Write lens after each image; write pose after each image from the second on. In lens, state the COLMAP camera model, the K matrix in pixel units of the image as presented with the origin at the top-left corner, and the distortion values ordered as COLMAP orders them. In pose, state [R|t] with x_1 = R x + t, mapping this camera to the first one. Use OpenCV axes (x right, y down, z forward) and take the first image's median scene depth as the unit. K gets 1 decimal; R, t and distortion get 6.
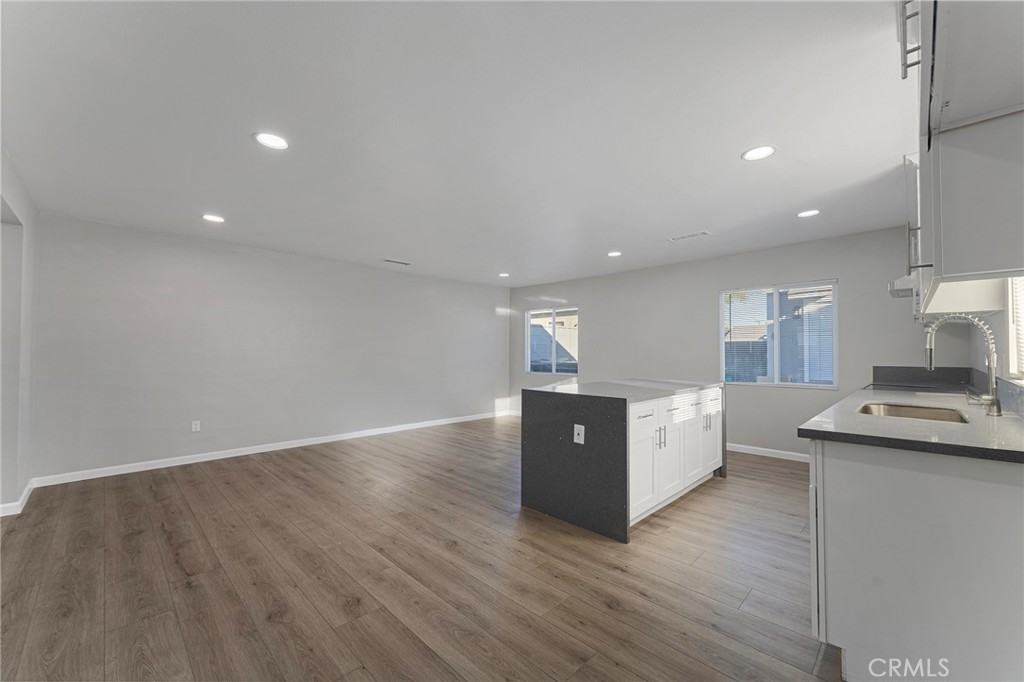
lens RADIAL K [[407.2, 0, 512.0], [0, 407.2, 341.0], [0, 0, 1]] dist [0.000544, 0.000306]
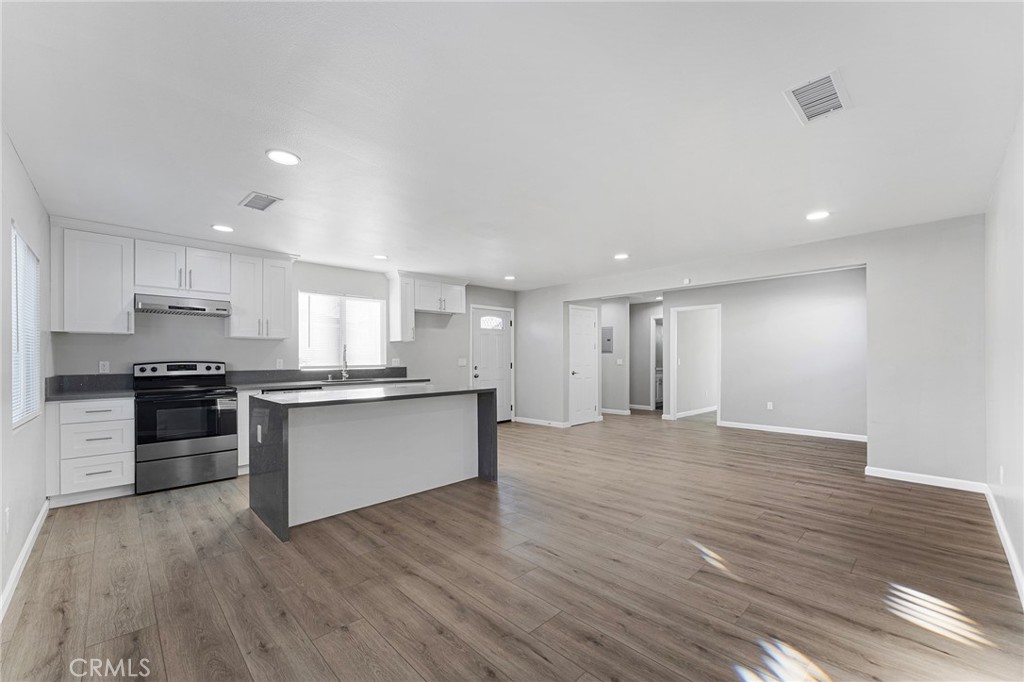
lens RADIAL K [[418.5, 0, 508.2], [0, 418.5, 356.8], [0, 0, 1]] dist [-0.000998, -0.000125]
pose [[-0.999765, 0.003674, 0.021362, -0.045438], [0.003159, 0.999705, -0.024092, 0.061270], [-0.021445, -0.024019, -0.999481, 2.591617]]
